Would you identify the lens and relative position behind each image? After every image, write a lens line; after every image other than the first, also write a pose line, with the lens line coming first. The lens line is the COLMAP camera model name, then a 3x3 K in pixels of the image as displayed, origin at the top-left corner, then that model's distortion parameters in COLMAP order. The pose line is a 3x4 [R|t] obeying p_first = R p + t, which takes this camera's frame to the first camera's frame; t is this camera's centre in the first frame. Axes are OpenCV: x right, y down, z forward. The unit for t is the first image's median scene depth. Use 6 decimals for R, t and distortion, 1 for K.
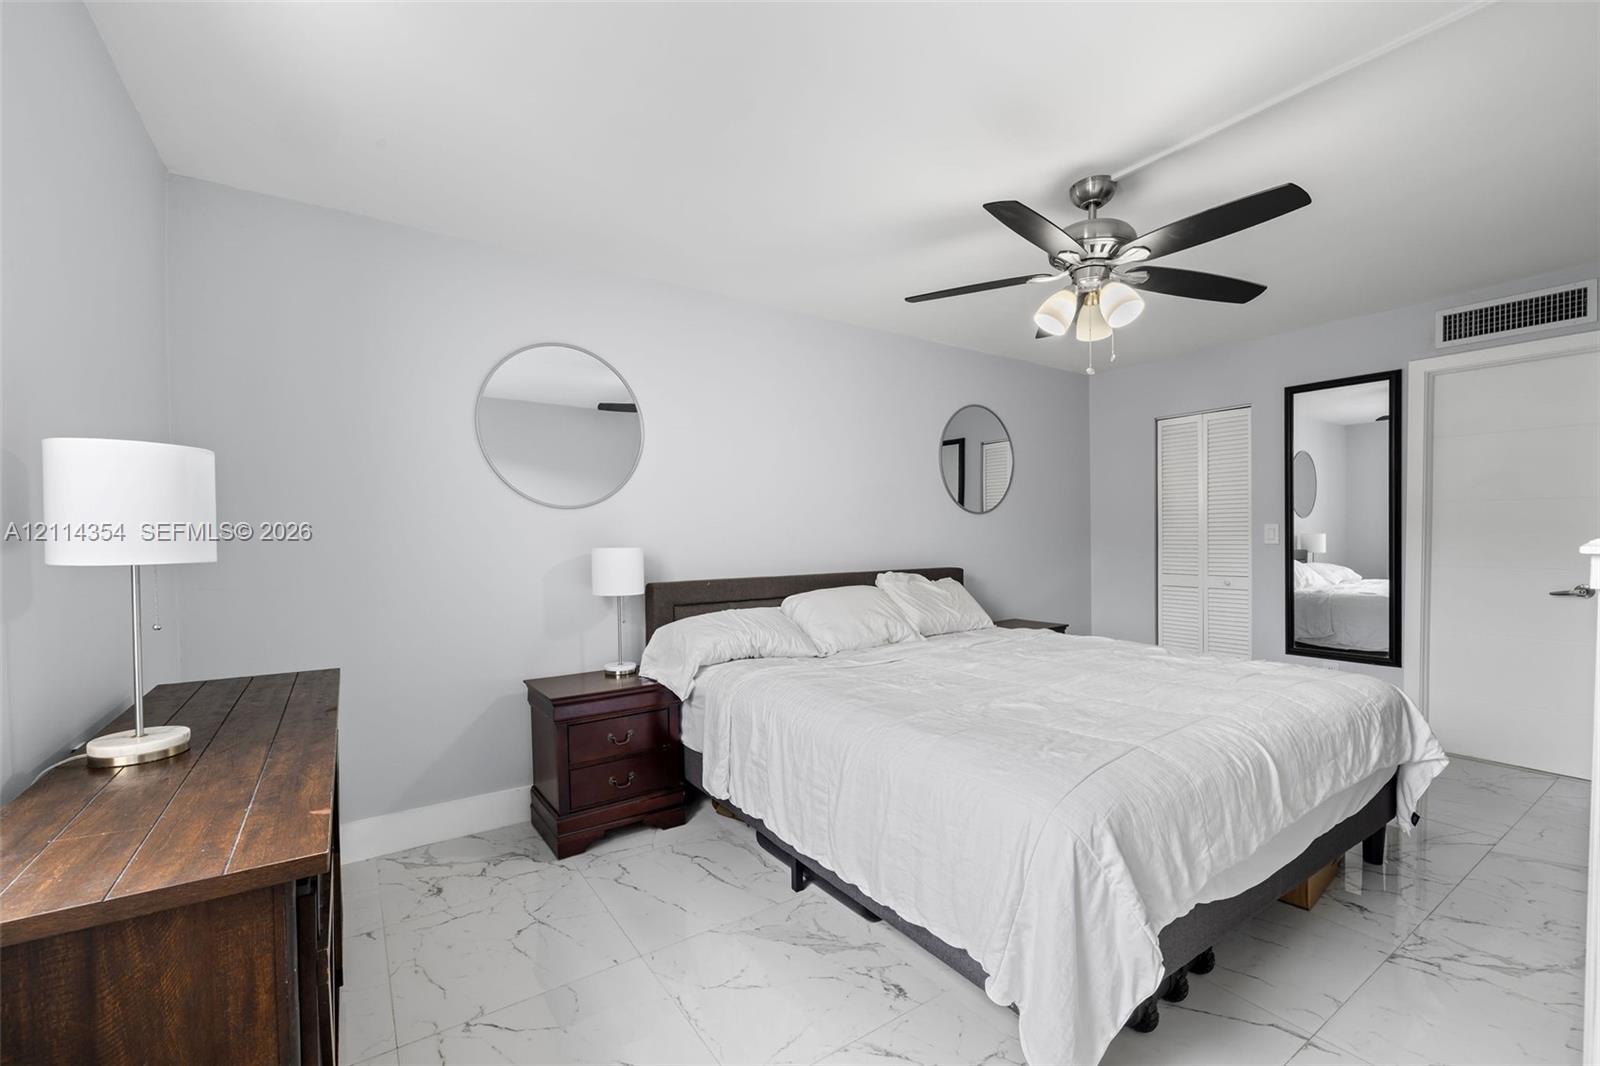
lens RADIAL K [[704.8, 0, 801.9], [0, 704.8, 529.8], [0, 0, 1]] dist [-0.001541, 0.000215]
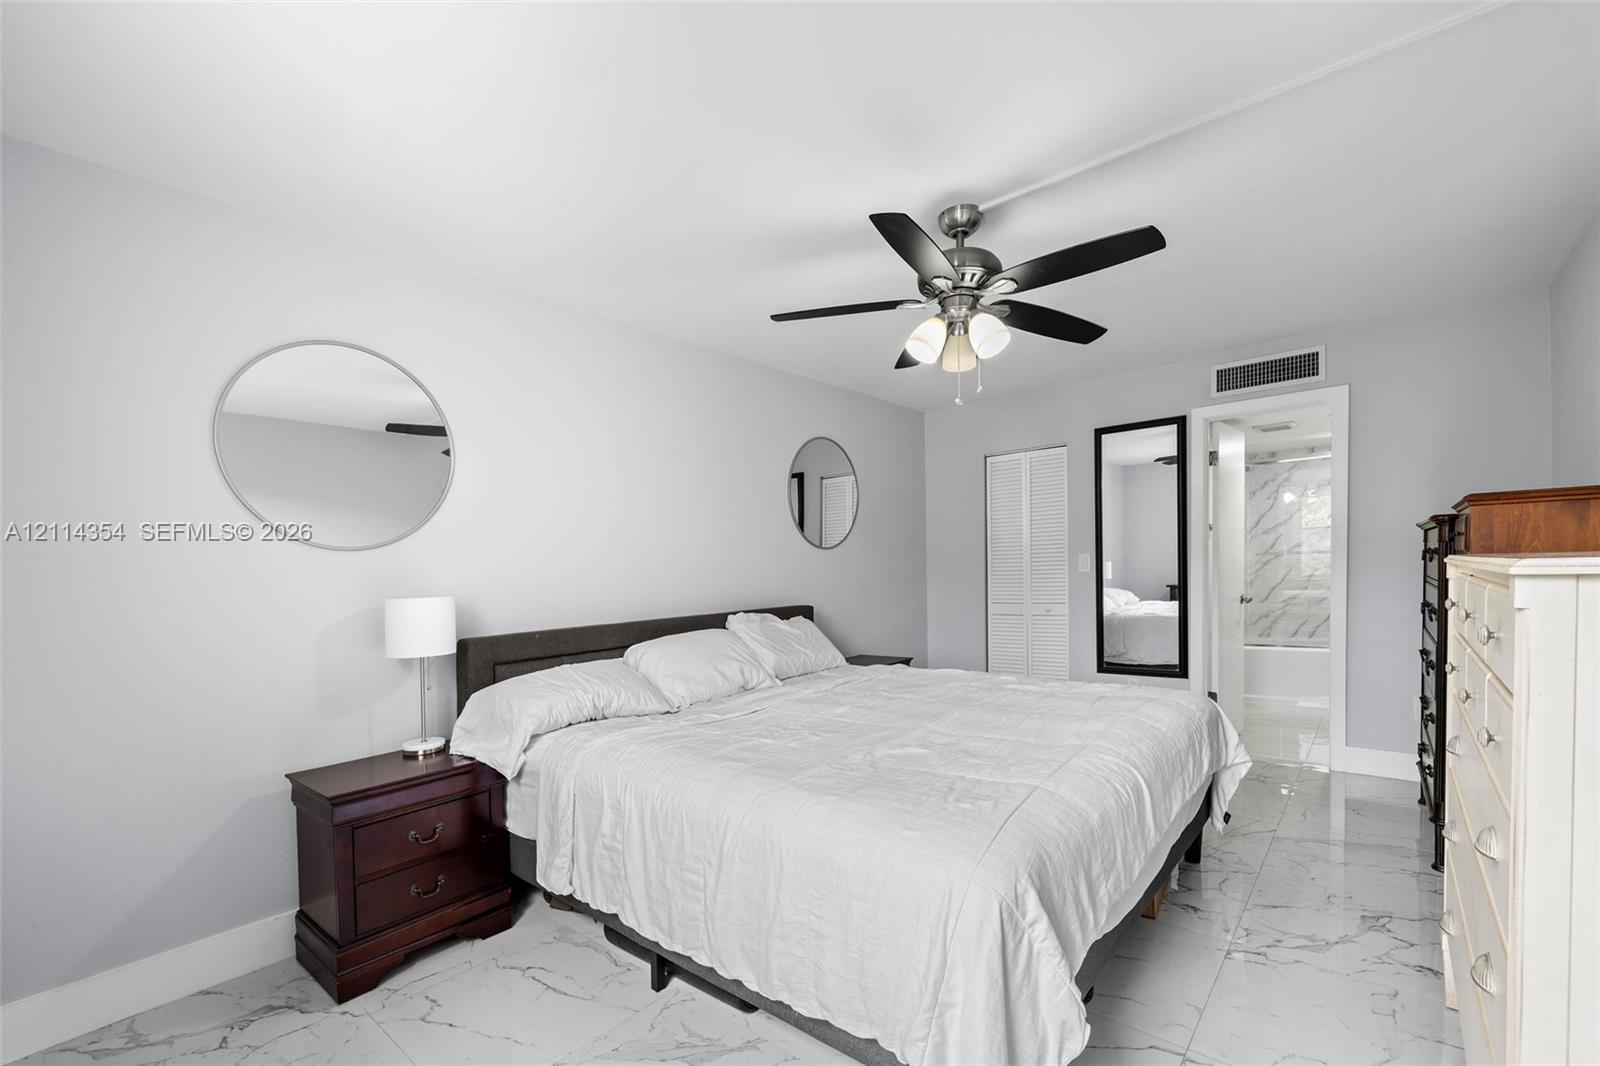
lens RADIAL K [[704.8, 0, 808.8], [0, 704.8, 542.4], [0, 0, 1]] dist [-0.001541, 0.000215]
pose [[0.961270, -0.014213, 0.275243, -0.058489], [0.023801, 0.999220, -0.031525, -0.002102], [-0.274580, 0.036855, 0.960858, 0.103347]]
